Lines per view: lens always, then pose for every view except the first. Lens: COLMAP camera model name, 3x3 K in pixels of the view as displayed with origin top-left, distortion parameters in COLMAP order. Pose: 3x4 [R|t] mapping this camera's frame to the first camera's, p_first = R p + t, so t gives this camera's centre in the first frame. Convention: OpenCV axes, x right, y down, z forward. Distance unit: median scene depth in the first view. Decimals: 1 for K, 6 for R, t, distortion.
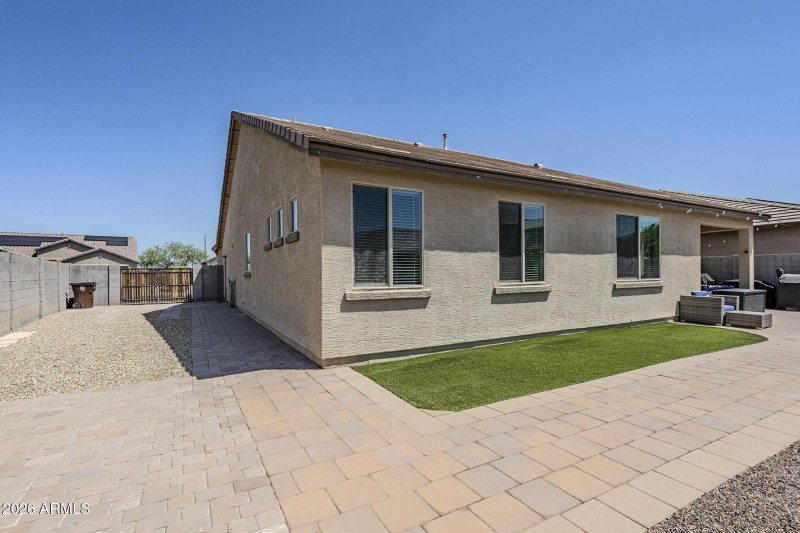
lens RADIAL K [[369.5, 0, 394.4], [0, 369.5, 270.6], [0, 0, 1]] dist [-0.008712, -0.000495]
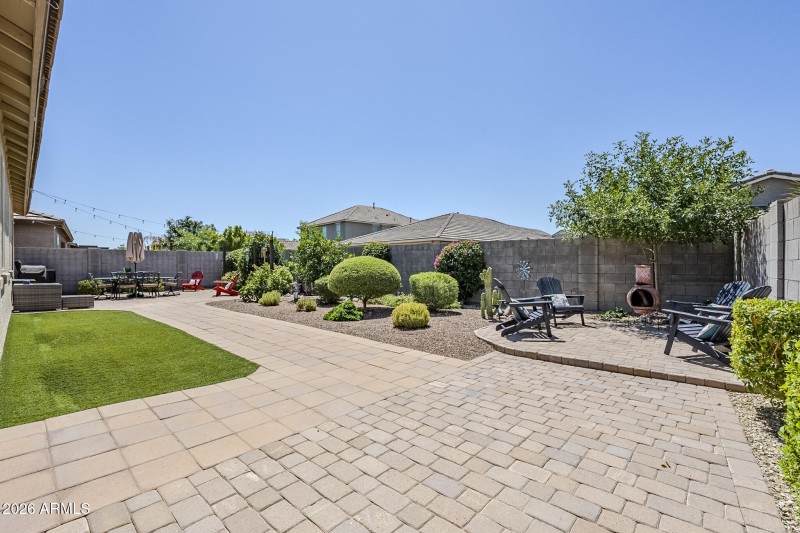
lens RADIAL K [[369.5, 0, 396.4], [0, 369.5, 267.0], [0, 0, 1]] dist [-0.008712, -0.000495]
pose [[-0.315129, 0.009263, 0.949004, -0.591419], [-0.005927, 0.999914, -0.011728, 0.037223], [-0.949030, -0.009321, -0.315047, 0.508846]]
